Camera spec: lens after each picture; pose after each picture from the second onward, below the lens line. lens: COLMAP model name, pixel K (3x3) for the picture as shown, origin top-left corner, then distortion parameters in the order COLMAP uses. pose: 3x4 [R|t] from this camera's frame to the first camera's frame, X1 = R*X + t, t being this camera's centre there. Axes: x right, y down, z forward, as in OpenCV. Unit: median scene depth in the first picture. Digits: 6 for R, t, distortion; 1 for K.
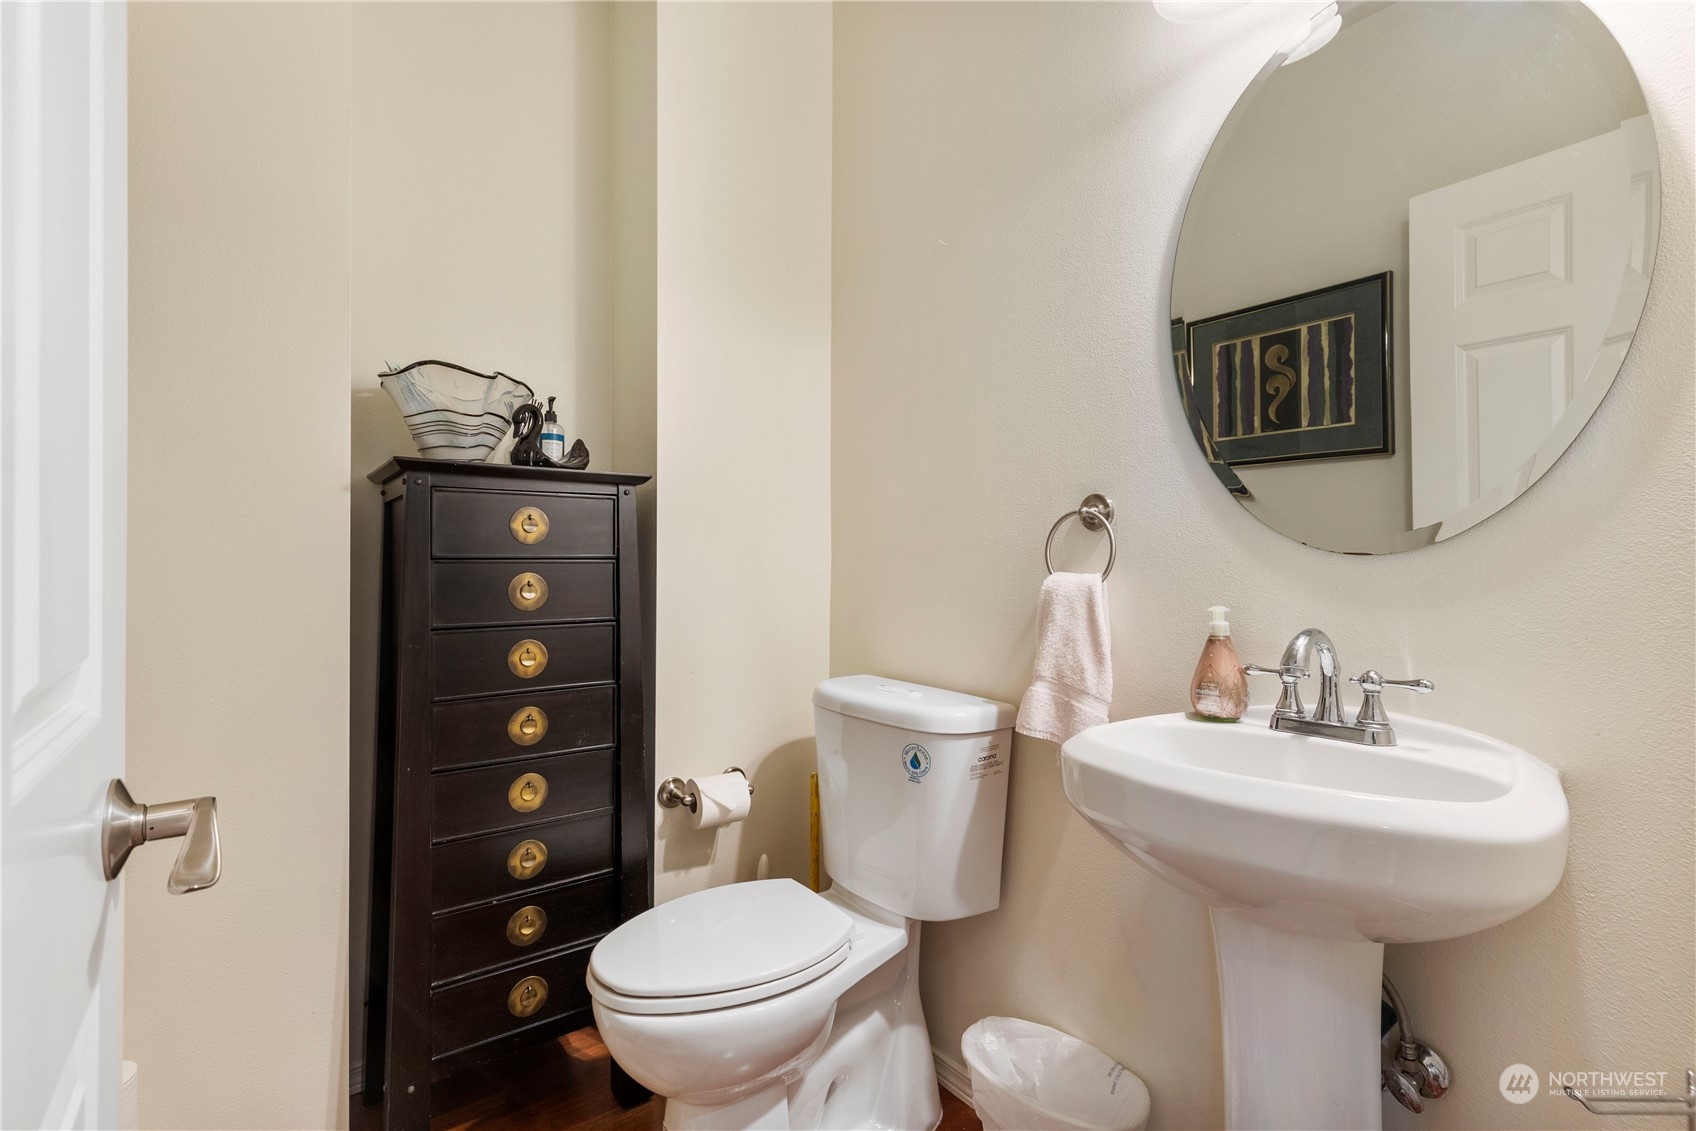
lens RADIAL K [[786.0, 0, 848.0], [0, 786.0, 565.5], [0, 0, 1]] dist [0.000377, 0.000002]
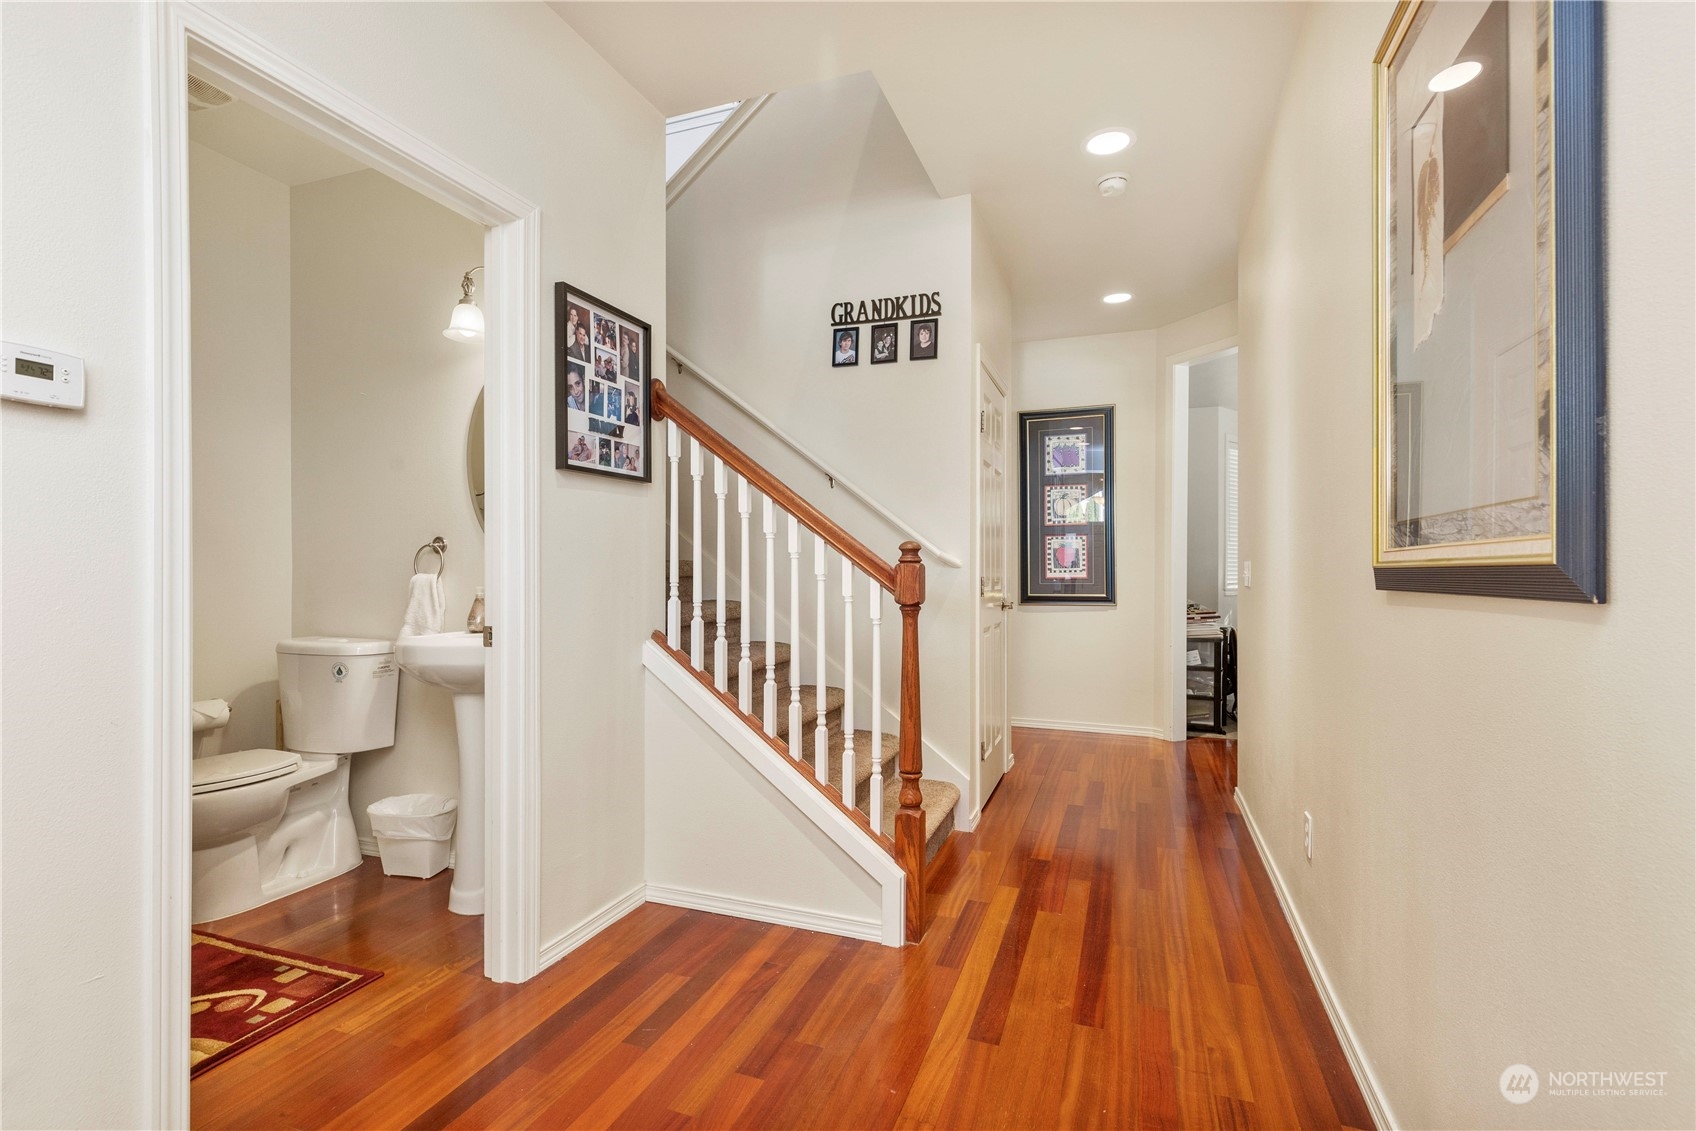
lens RADIAL K [[767.7, 0, 848.0], [0, 767.7, 565.5], [0, 0, 1]] dist [0.014076, -0.000038]
pose [[0.840955, -0.011853, 0.540975, 0.114969], [0.018858, 0.999795, -0.007408, 0.022687], [-0.540777, 0.016431, 0.841006, -1.342444]]
